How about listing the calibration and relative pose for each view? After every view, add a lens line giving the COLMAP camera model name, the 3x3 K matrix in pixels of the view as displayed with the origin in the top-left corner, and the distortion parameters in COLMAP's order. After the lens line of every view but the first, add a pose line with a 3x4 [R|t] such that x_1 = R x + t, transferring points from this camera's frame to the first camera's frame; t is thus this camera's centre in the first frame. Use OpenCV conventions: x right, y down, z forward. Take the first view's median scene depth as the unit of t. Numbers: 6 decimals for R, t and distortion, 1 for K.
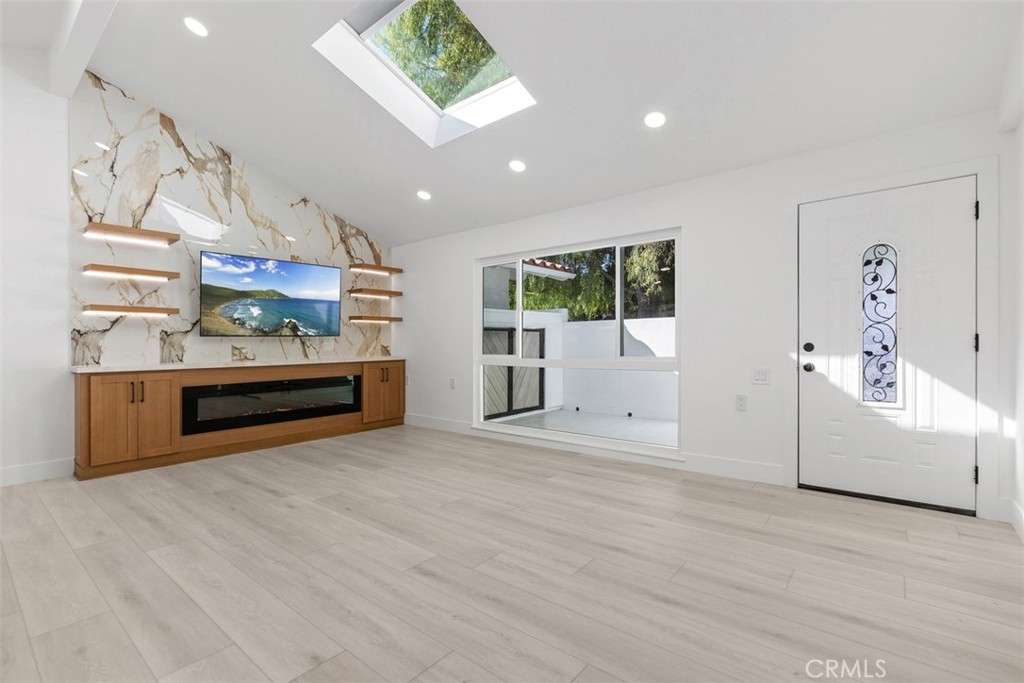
lens RADIAL K [[459.1, 0, 517.2], [0, 459.1, 345.1], [0, 0, 1]] dist [0.003166, -0.000228]
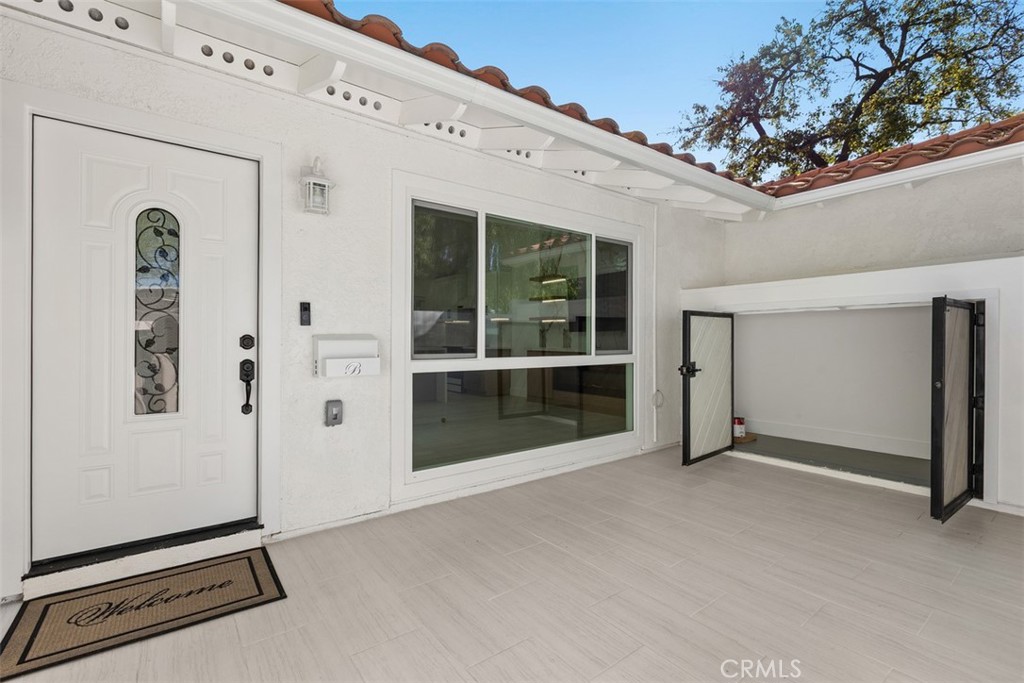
lens RADIAL K [[460.1, 0, 516.6], [0, 460.1, 341.1], [0, 0, 1]] dist [0.001321, -0.000311]
pose [[-0.234461, 0.008758, -0.972086, 0.980495], [-0.003650, 0.999944, 0.009889, -0.002492], [0.972119, 0.005866, -0.234416, 1.253707]]
